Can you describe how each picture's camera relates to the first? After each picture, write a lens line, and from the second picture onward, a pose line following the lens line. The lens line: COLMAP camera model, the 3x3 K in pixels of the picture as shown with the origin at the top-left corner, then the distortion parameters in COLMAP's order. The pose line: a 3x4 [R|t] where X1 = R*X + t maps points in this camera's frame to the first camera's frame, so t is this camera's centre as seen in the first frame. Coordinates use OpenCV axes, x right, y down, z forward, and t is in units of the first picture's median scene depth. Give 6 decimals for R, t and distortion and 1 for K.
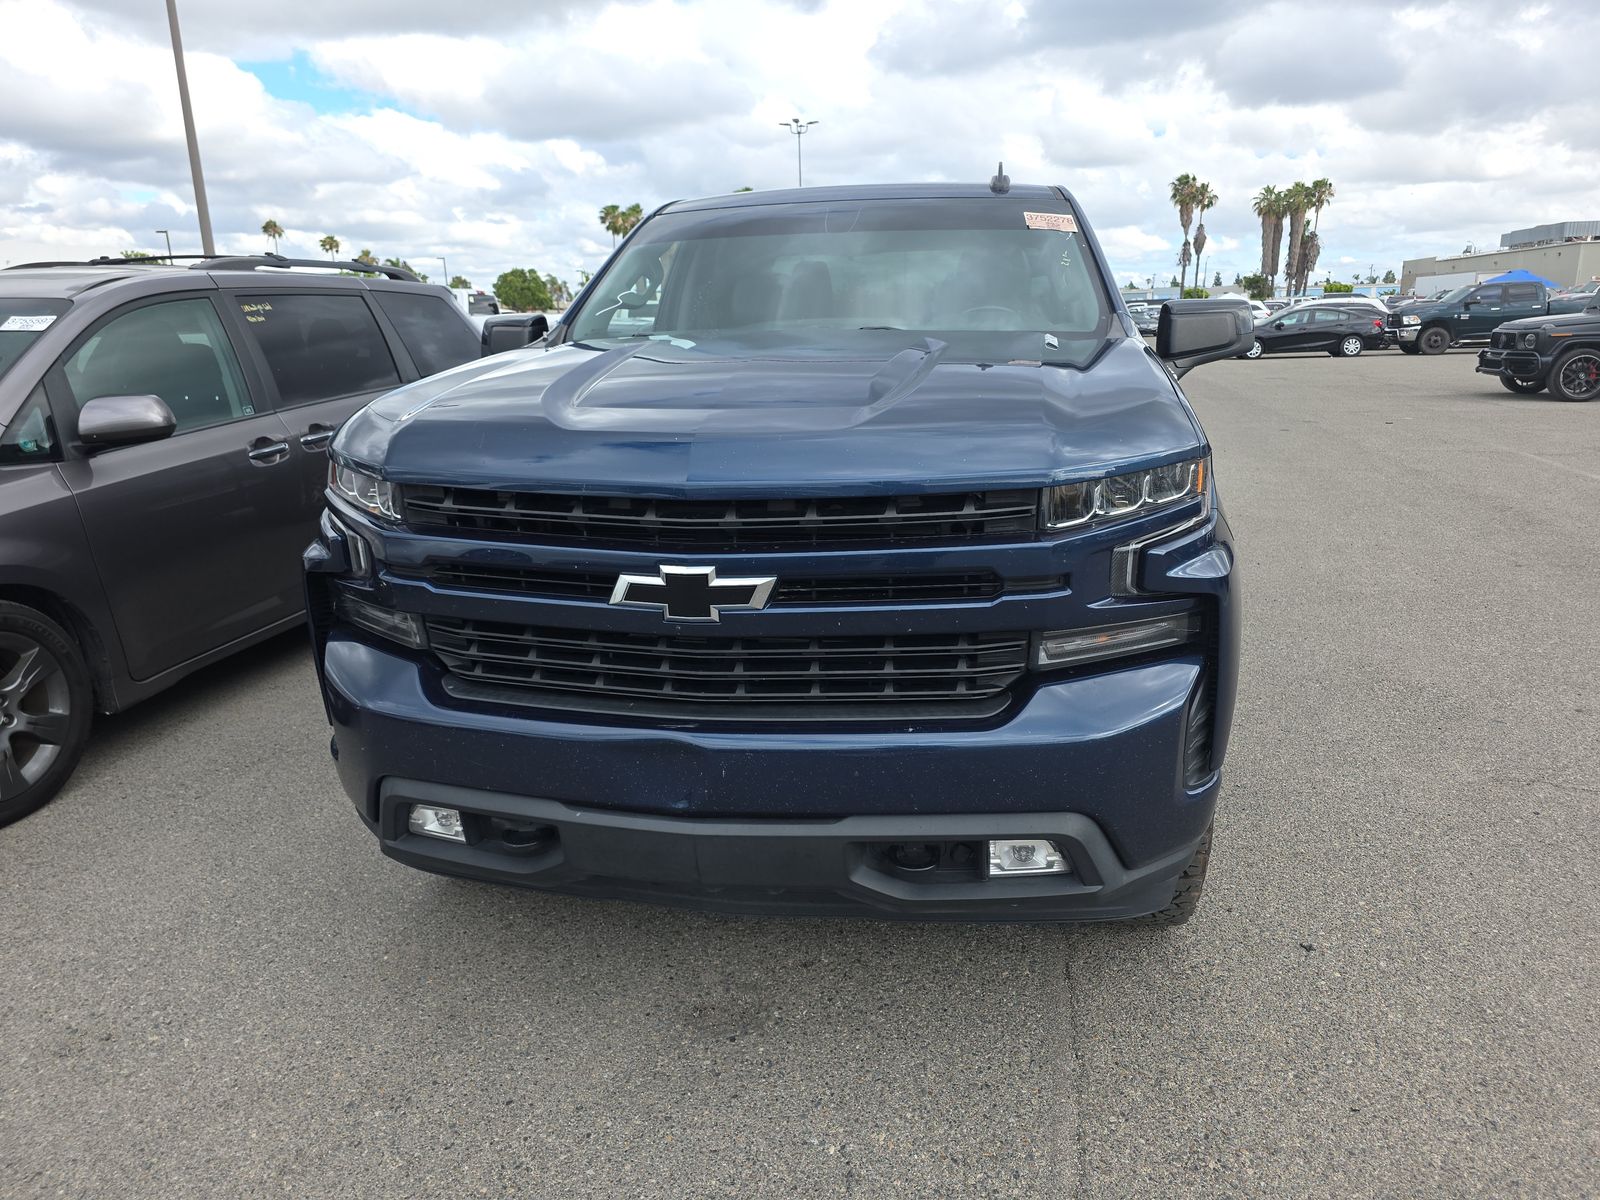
lens RADIAL K [[1068.5, 0, 820.9], [0, 1068.5, 604.8], [0, 0, 1]] dist [0.044017, -0.041835]
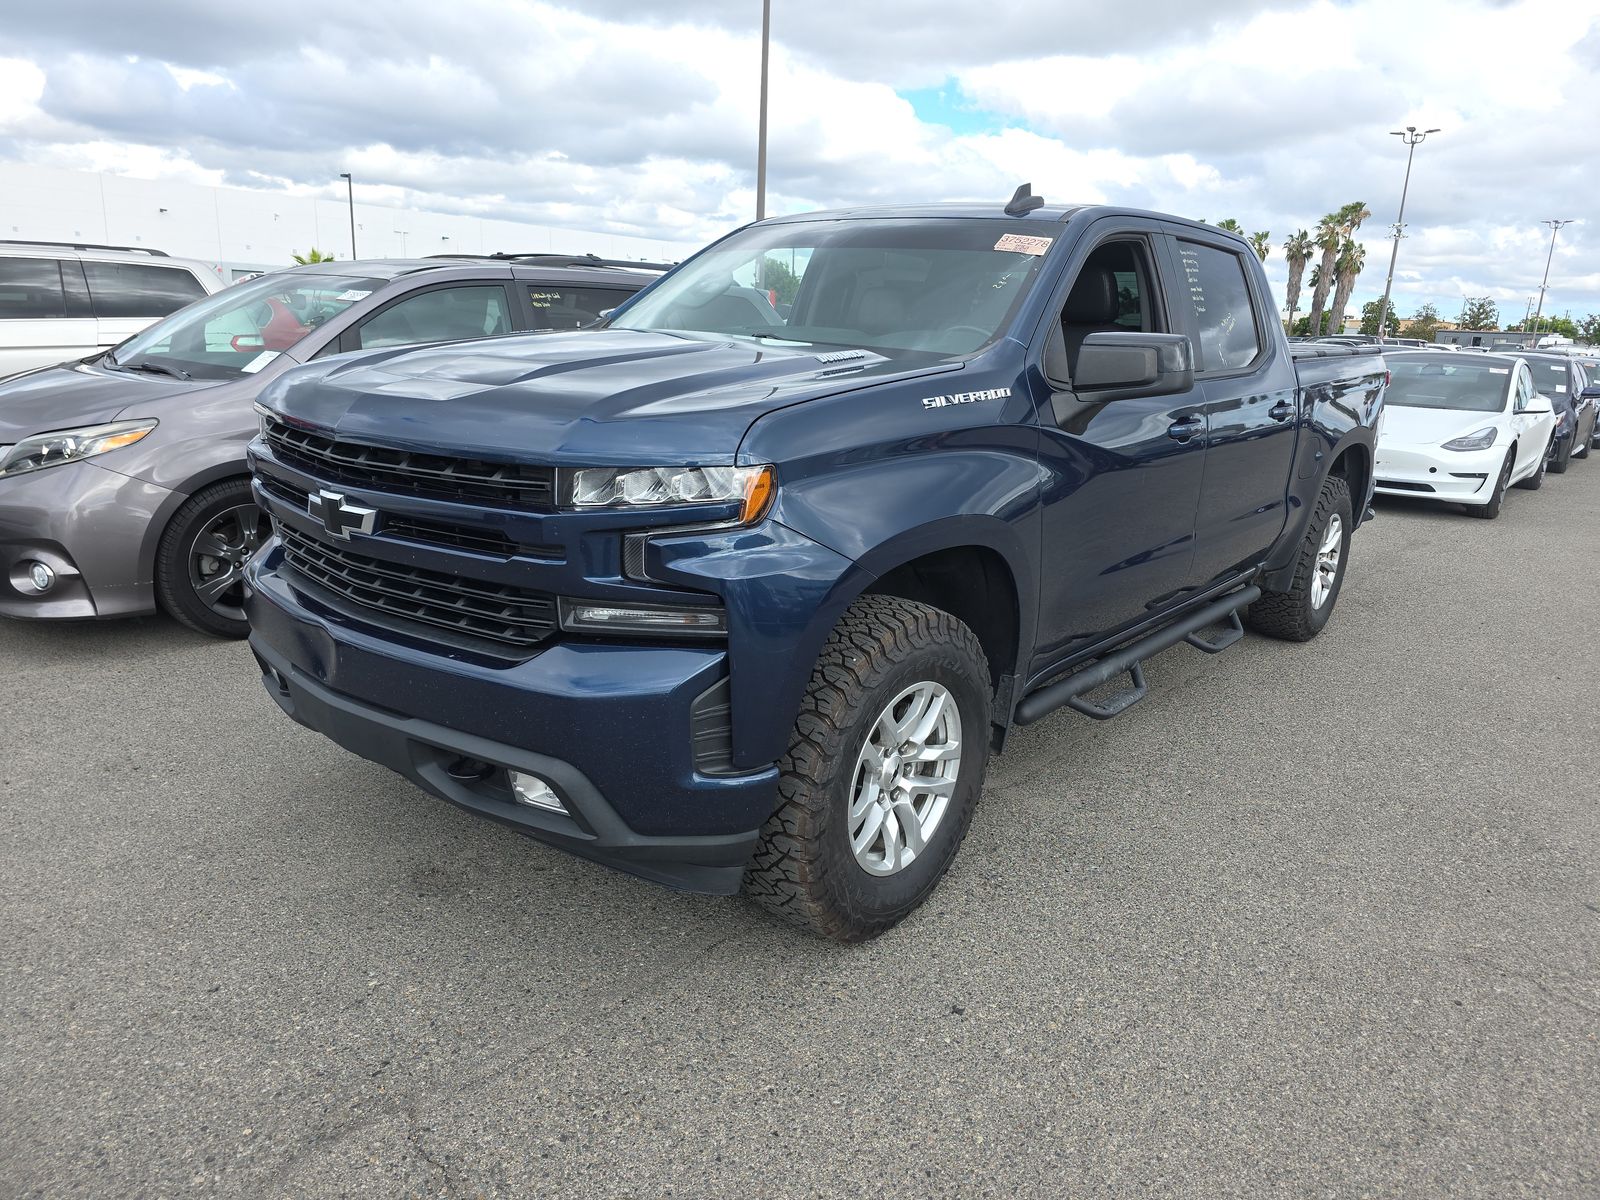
lens RADIAL K [[1068.5, 0, 820.9], [0, 1068.5, 604.8], [0, 0, 1]] dist [0.044017, -0.041835]
pose [[0.869352, 0.181544, -0.459640, 0.948778], [-0.187114, 0.981754, 0.033859, -0.054355], [0.457401, 0.056570, 0.887459, 0.120629]]
